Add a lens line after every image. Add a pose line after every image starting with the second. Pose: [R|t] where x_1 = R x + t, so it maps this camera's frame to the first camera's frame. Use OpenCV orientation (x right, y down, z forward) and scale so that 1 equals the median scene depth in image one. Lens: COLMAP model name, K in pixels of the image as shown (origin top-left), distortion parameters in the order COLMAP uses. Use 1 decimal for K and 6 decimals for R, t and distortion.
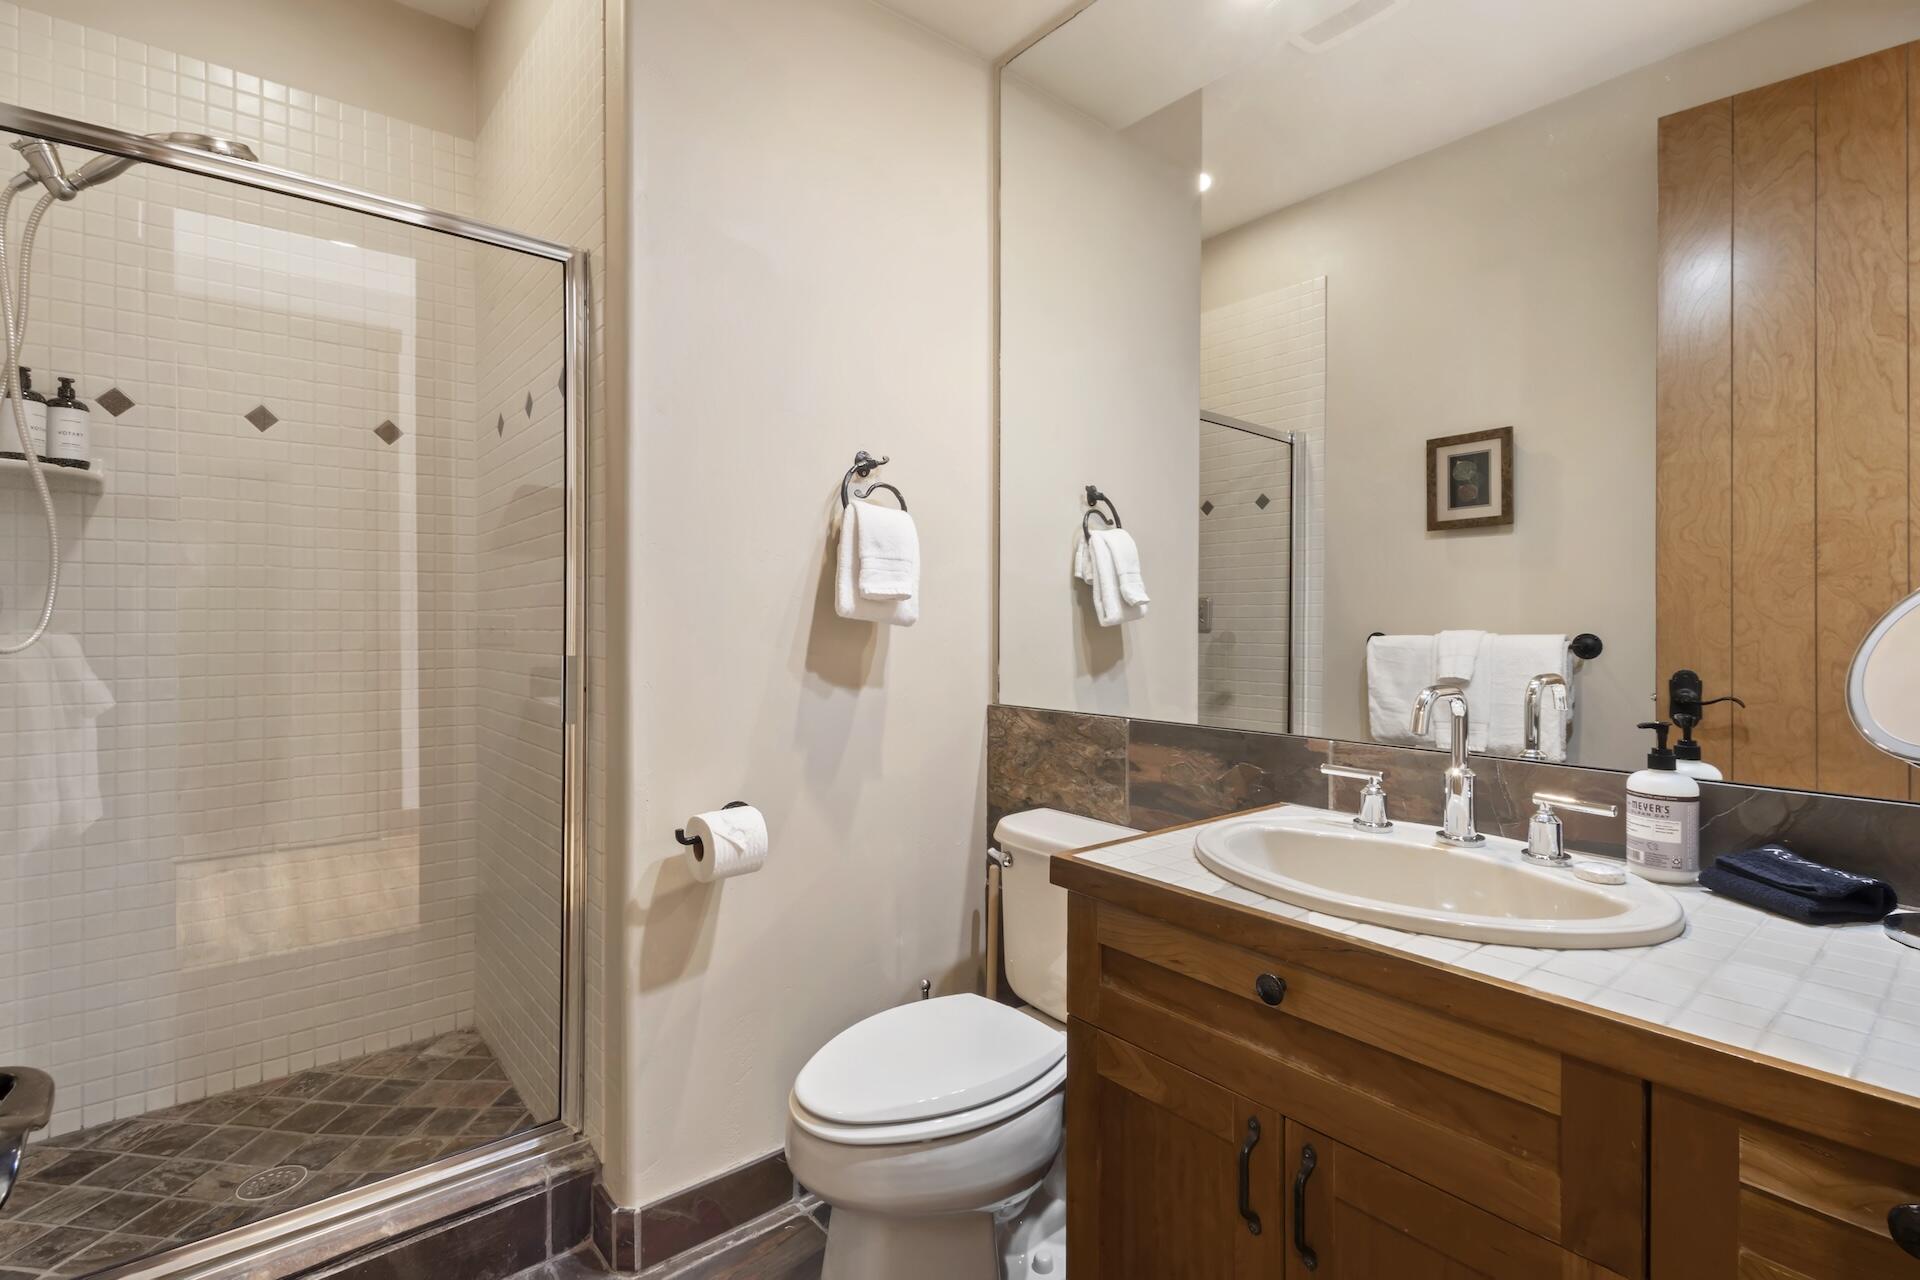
lens RADIAL K [[890.1, 0, 952.3], [0, 890.1, 628.1], [0, 0, 1]] dist [0.001113, 0.000046]
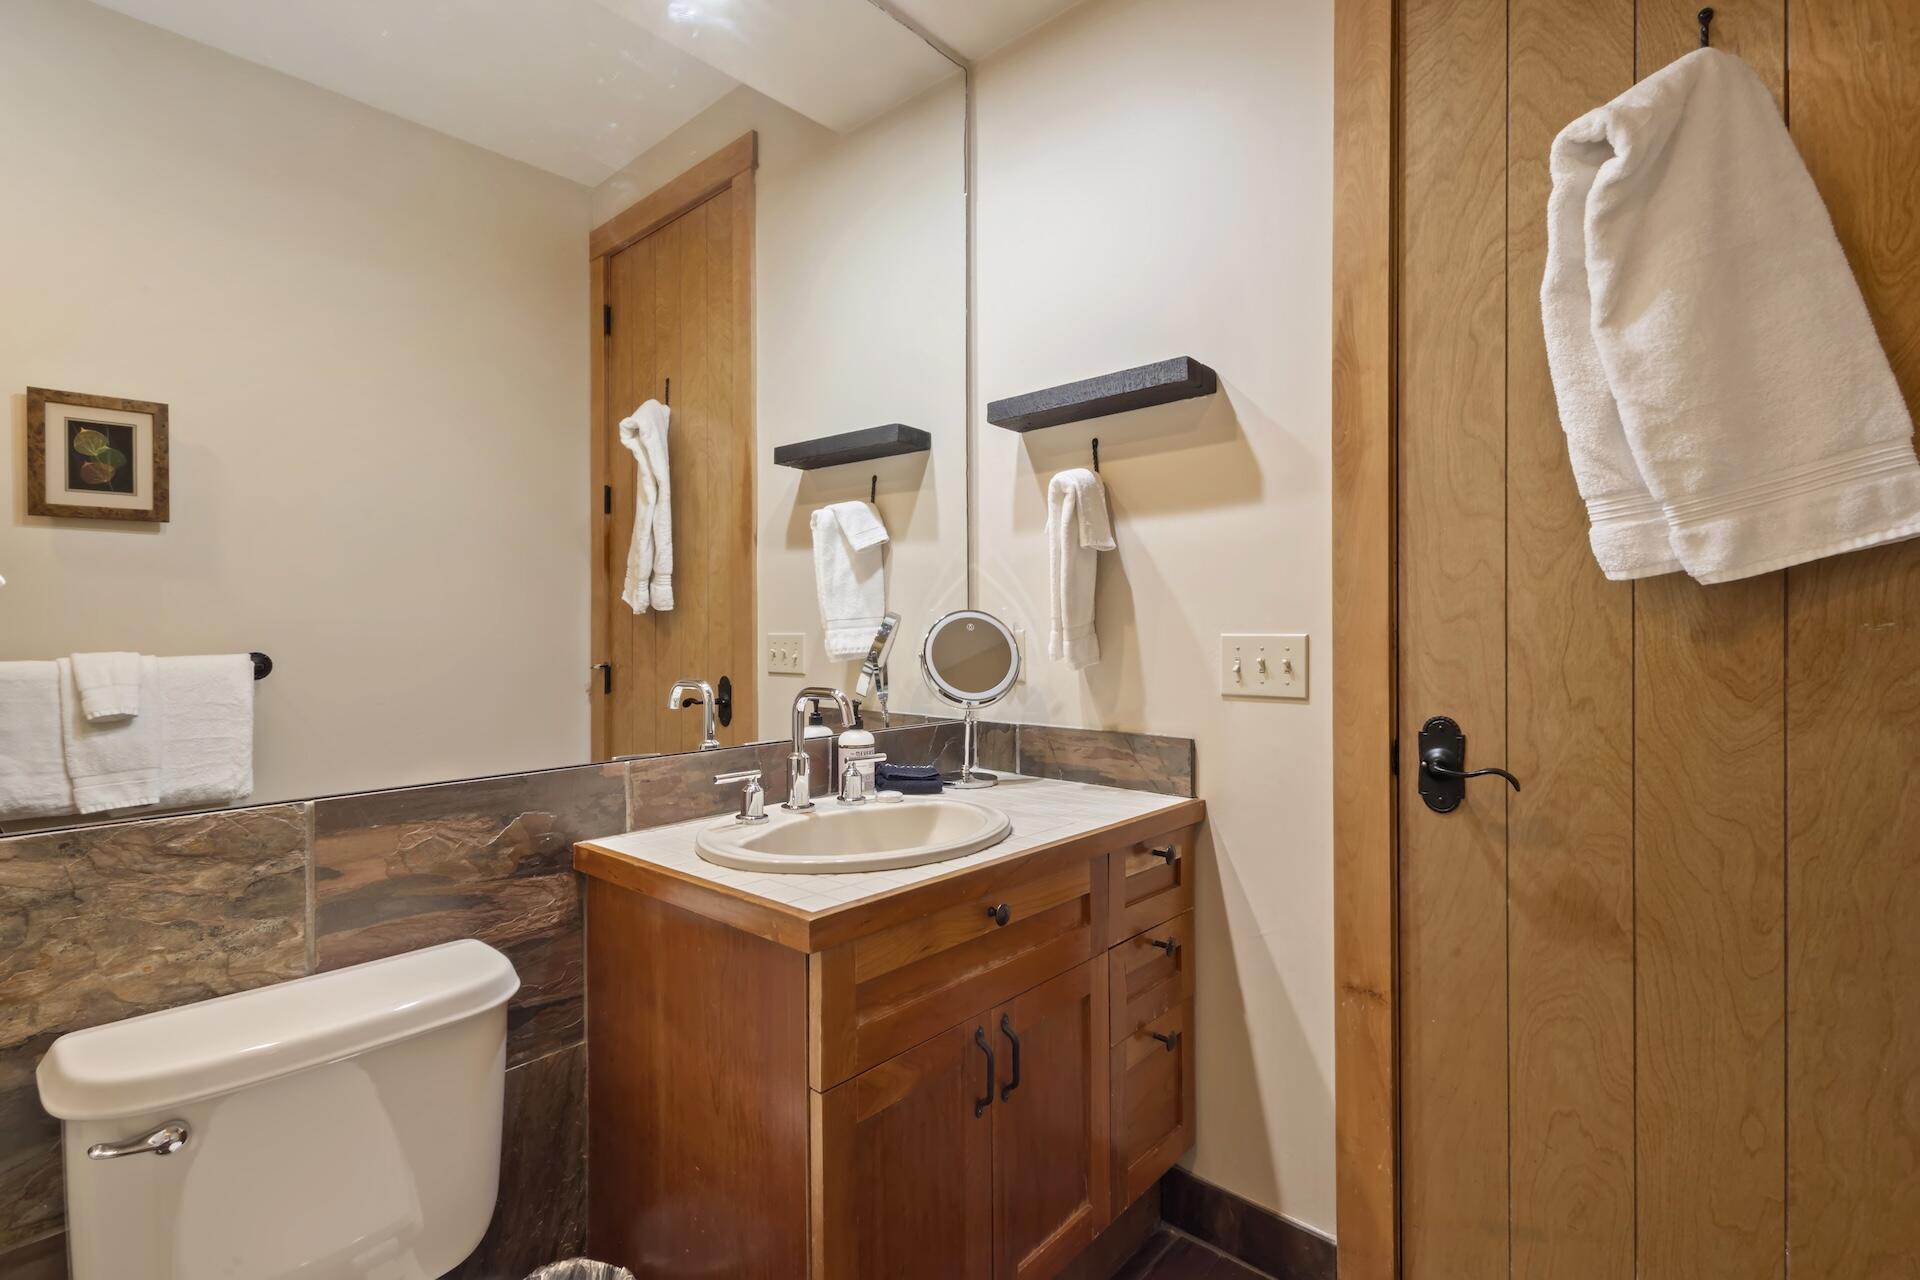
lens RADIAL K [[890.1, 0, 952.2], [0, 890.1, 635.6], [0, 0, 1]] dist [0.001113, 0.000046]
pose [[-0.152374, -0.004603, 0.988312, -0.459404], [0.014744, 0.999867, 0.006930, -0.010348], [-0.988213, 0.015627, -0.152286, 0.616074]]
